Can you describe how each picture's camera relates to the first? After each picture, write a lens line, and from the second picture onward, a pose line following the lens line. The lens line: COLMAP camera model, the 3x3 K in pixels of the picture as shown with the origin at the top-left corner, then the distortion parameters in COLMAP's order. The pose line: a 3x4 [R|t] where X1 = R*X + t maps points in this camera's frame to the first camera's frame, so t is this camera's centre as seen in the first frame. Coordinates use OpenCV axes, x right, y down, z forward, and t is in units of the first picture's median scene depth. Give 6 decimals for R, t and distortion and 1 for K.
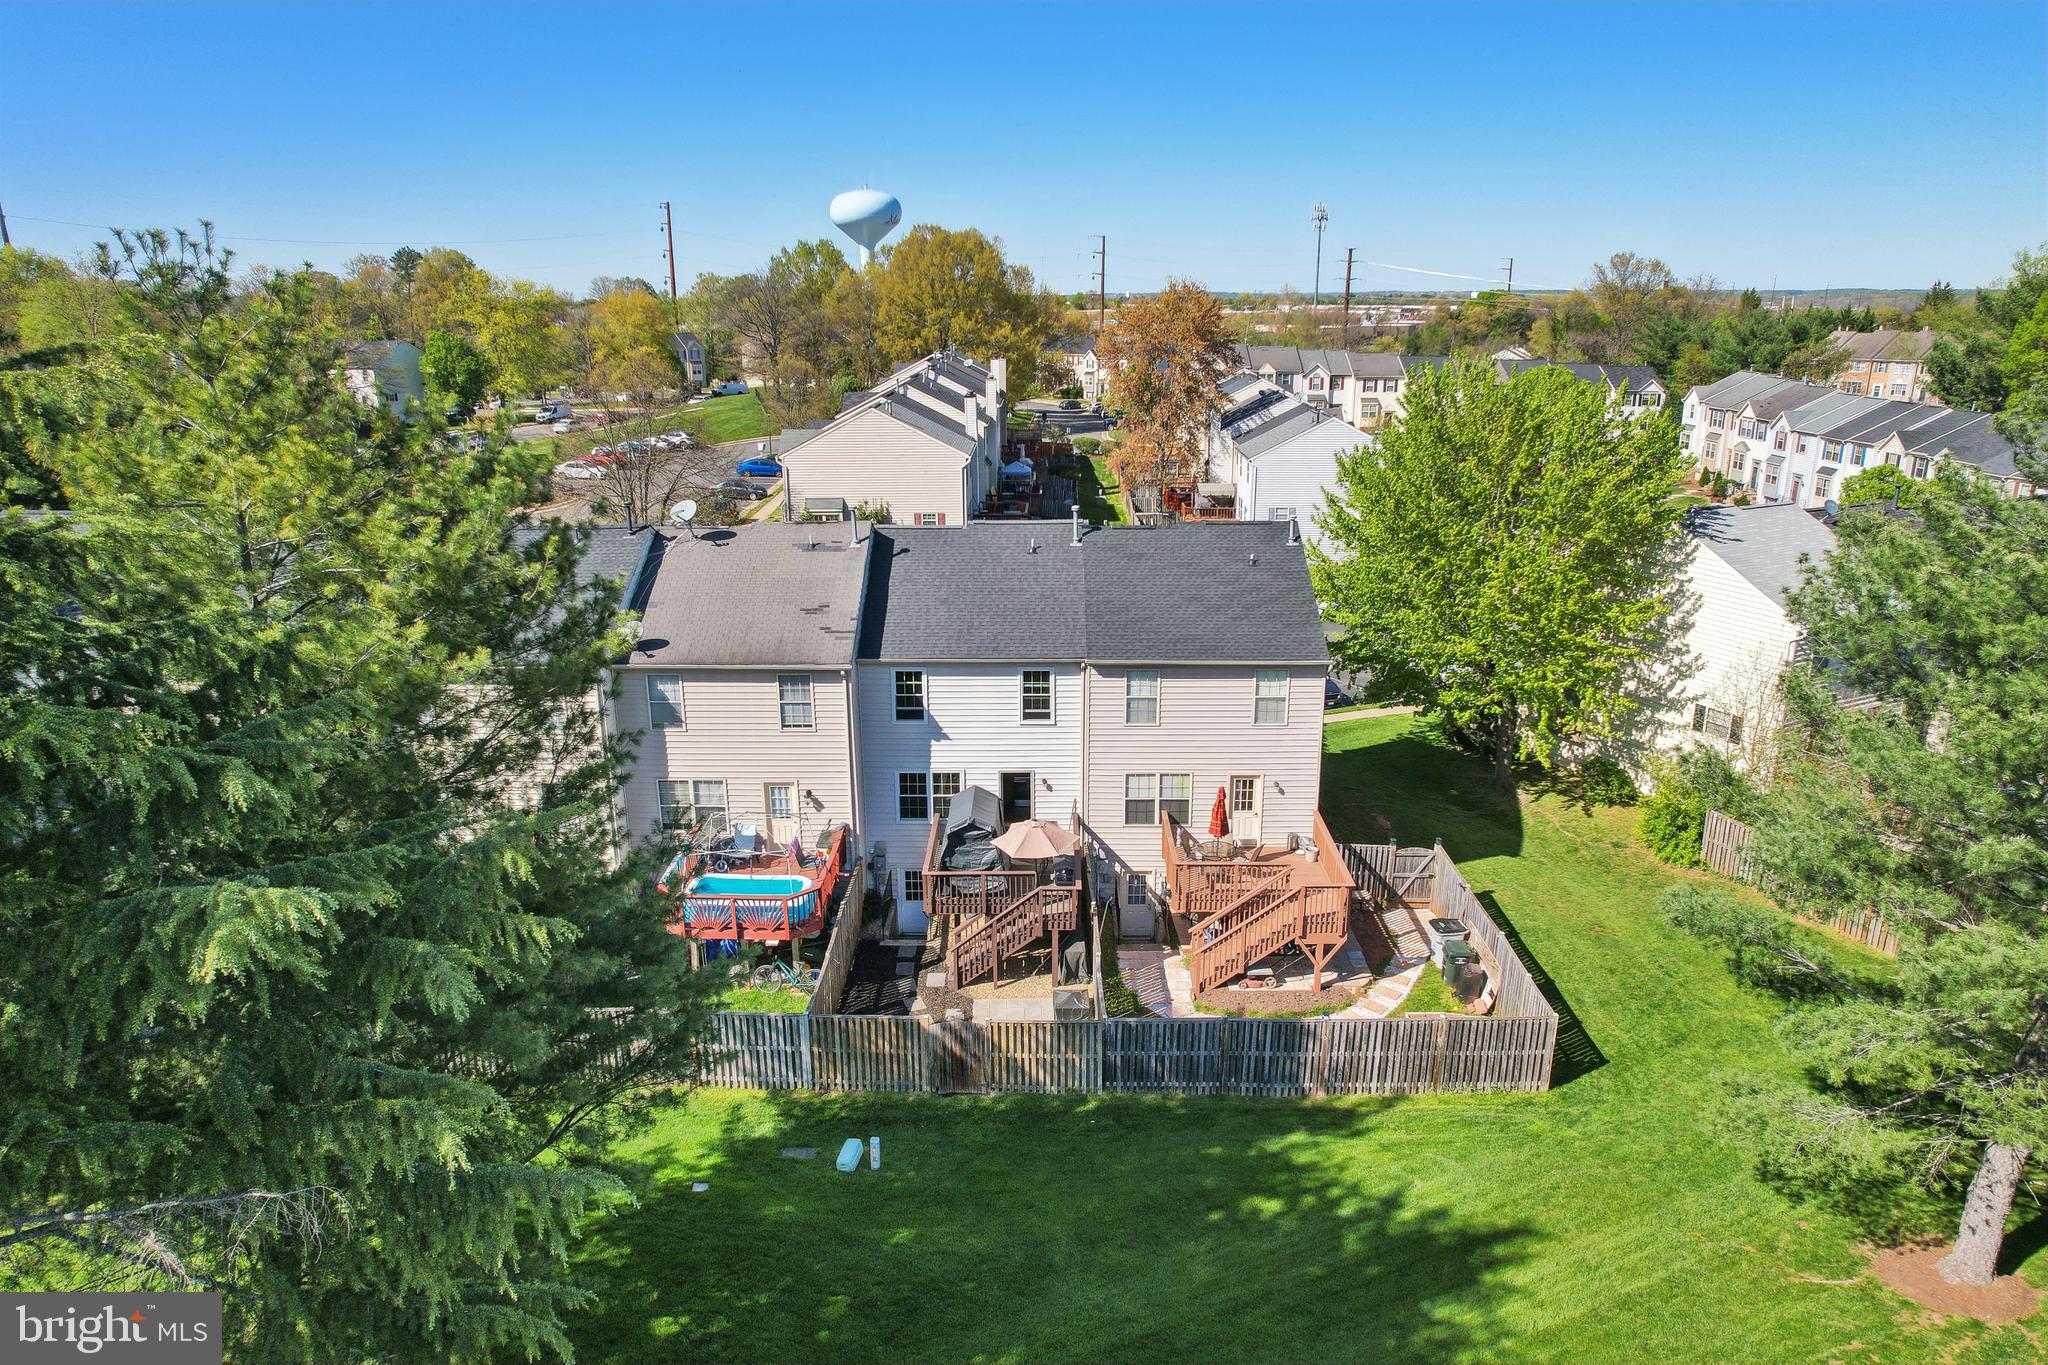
lens RADIAL K [[1306.4, 0, 1028.9], [0, 1306.4, 689.3], [0, 0, 1]] dist [-0.080206, 0.073835]
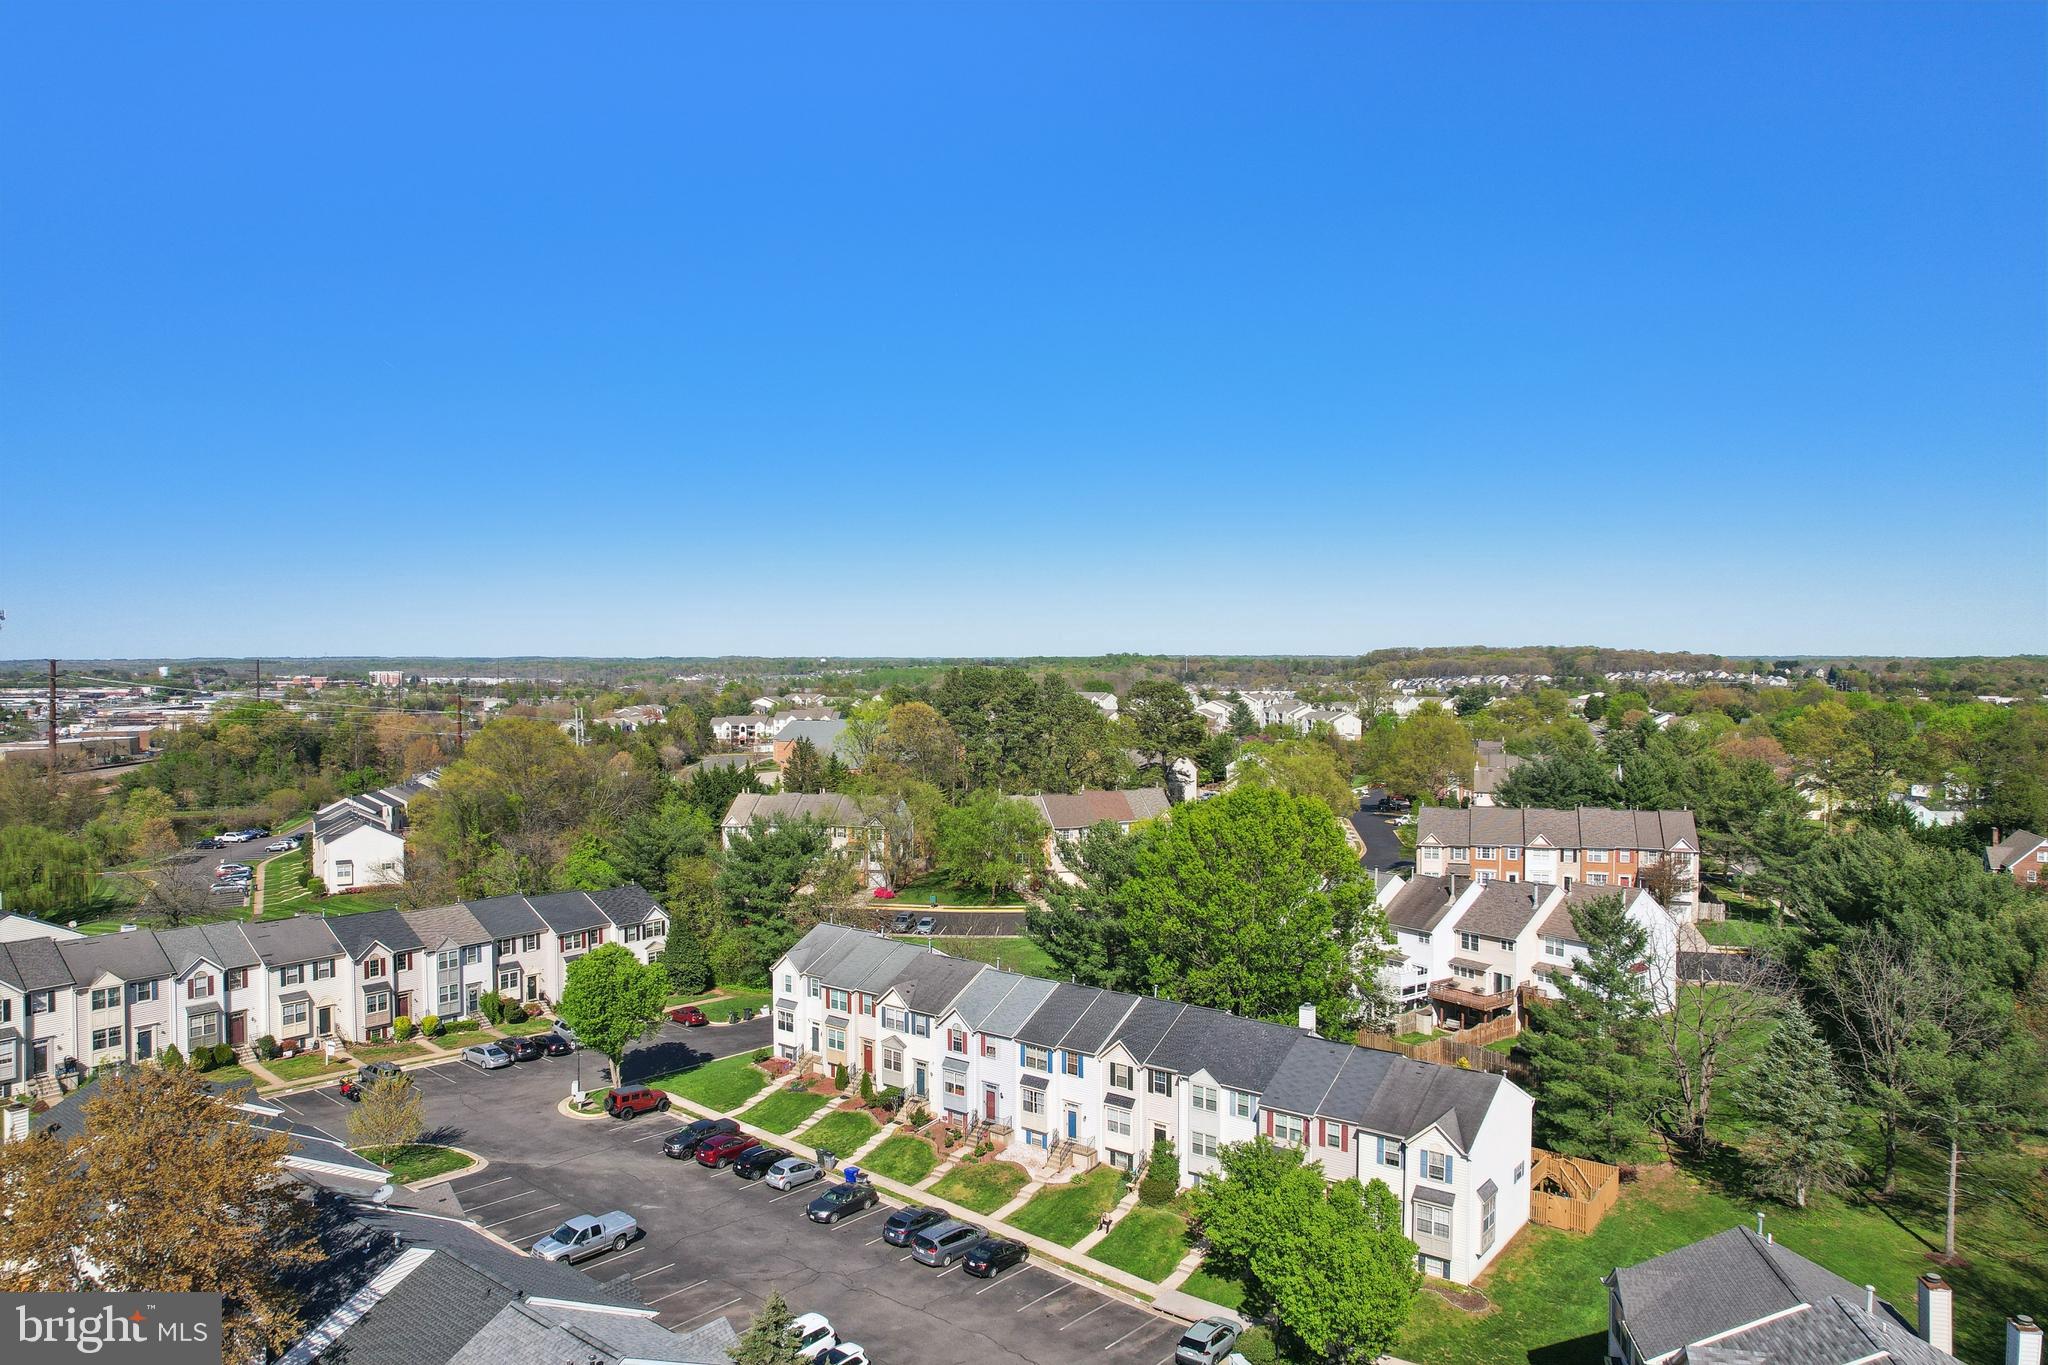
lens RADIAL K [[1306.4, 0, 1028.9], [0, 1306.4, 689.3], [0, 0, 1]] dist [-0.080206, 0.073835]
pose [[0.605056, -0.011584, 0.796099, -0.123317], [0.229047, 0.960157, -0.160110, -0.792756], [-0.762525, 0.279220, 0.583602, 1.248308]]
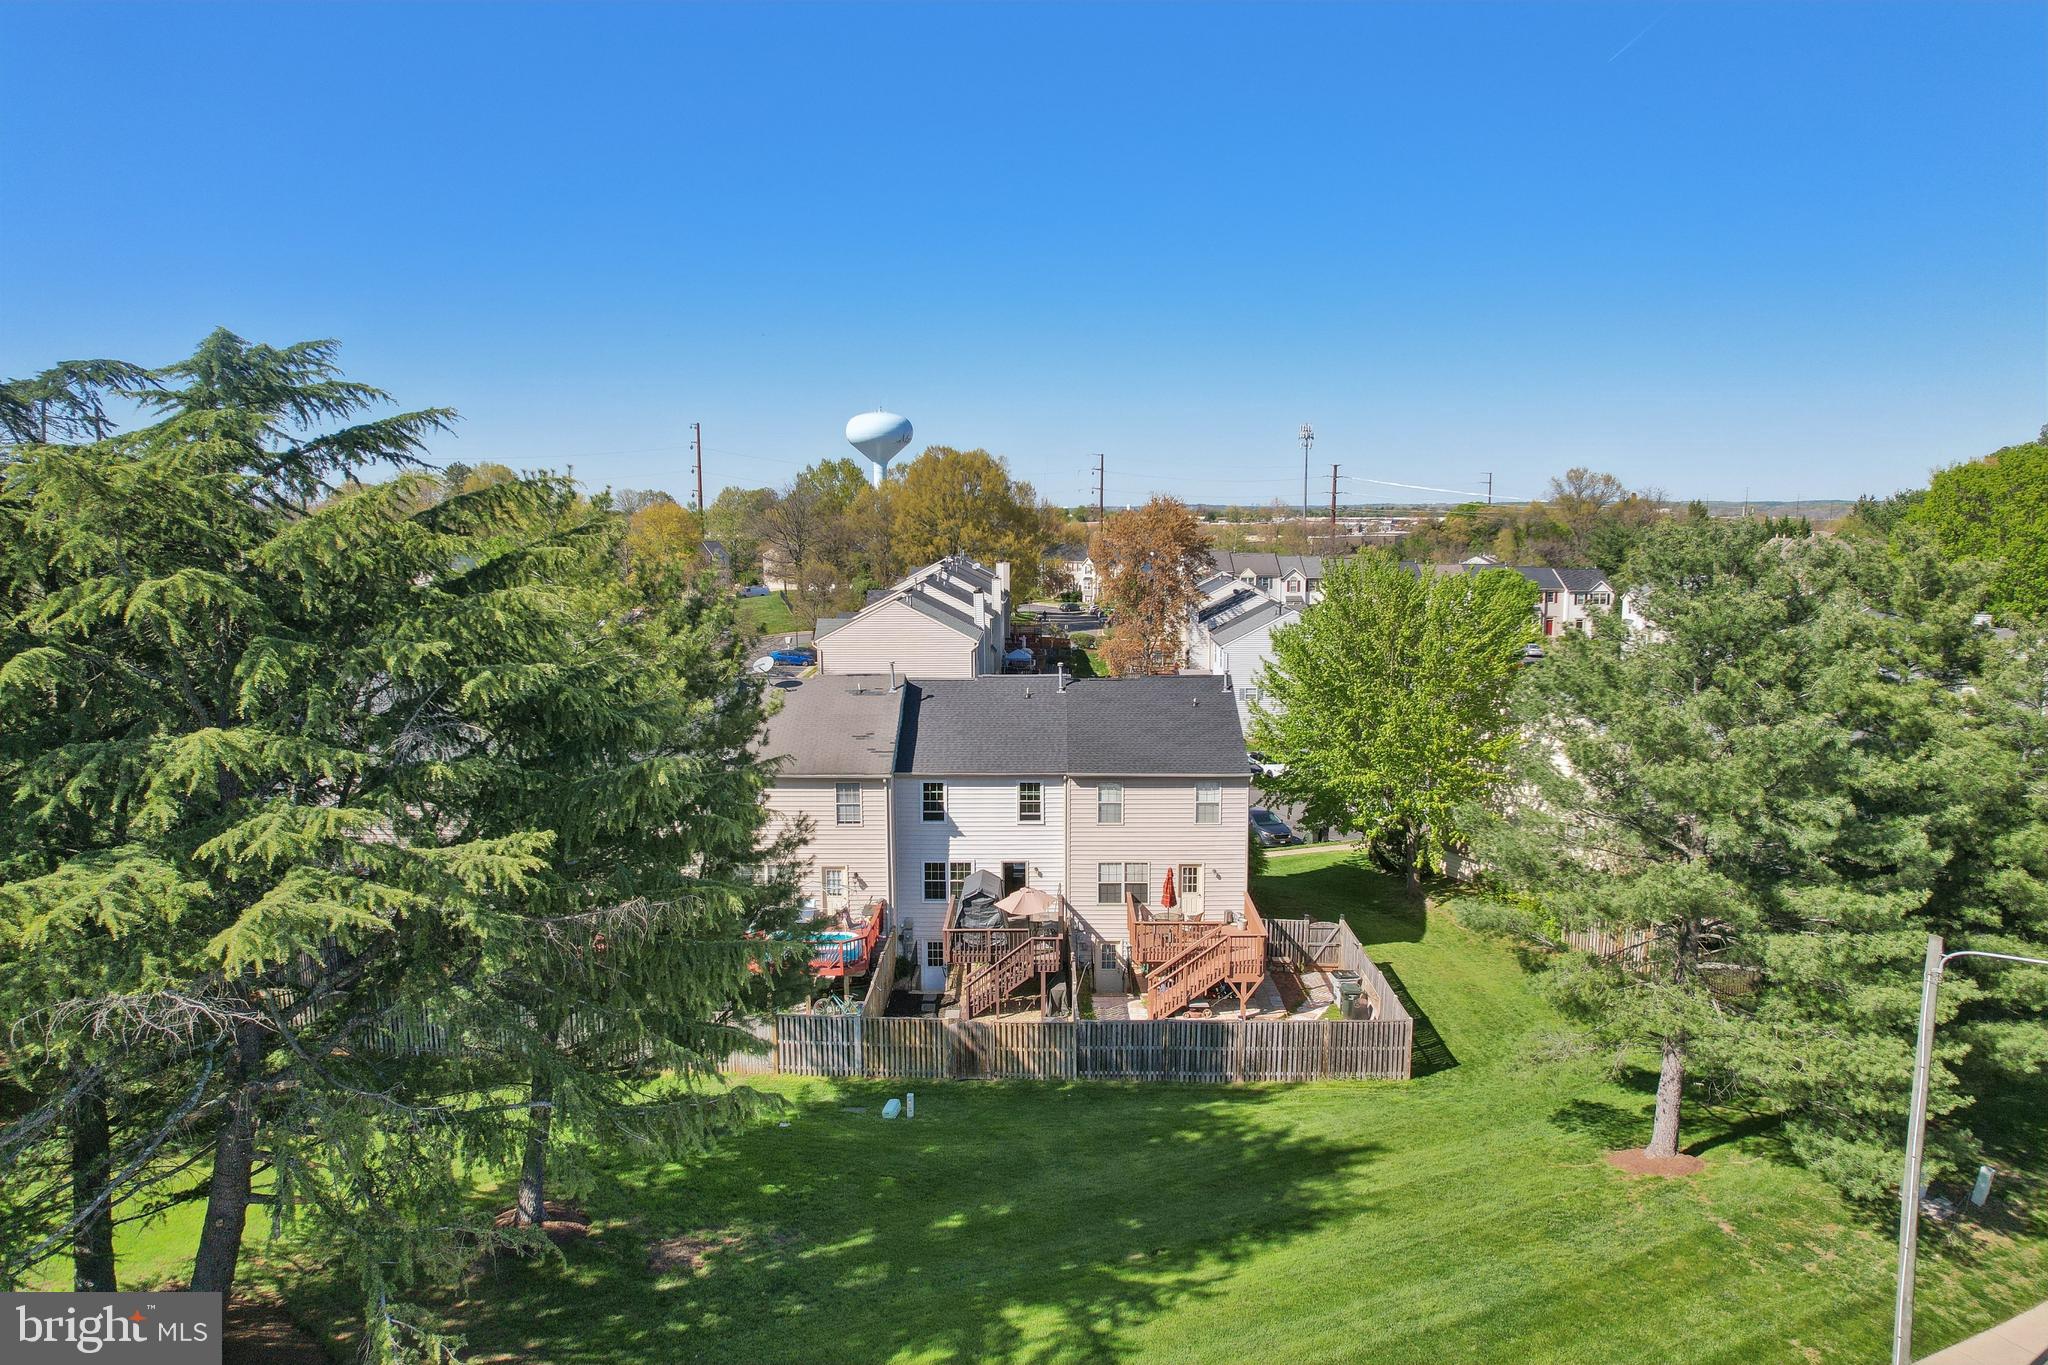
lens RADIAL K [[1306.4, 0, 1028.9], [0, 1306.4, 689.3], [0, 0, 1]] dist [-0.080206, 0.073835]
pose [[0.999995, 0.000664, -0.003187, 0.008546], [-0.001154, 0.987702, -0.156343, 0.095358], [0.003044, 0.156346, 0.987698, -0.308327]]
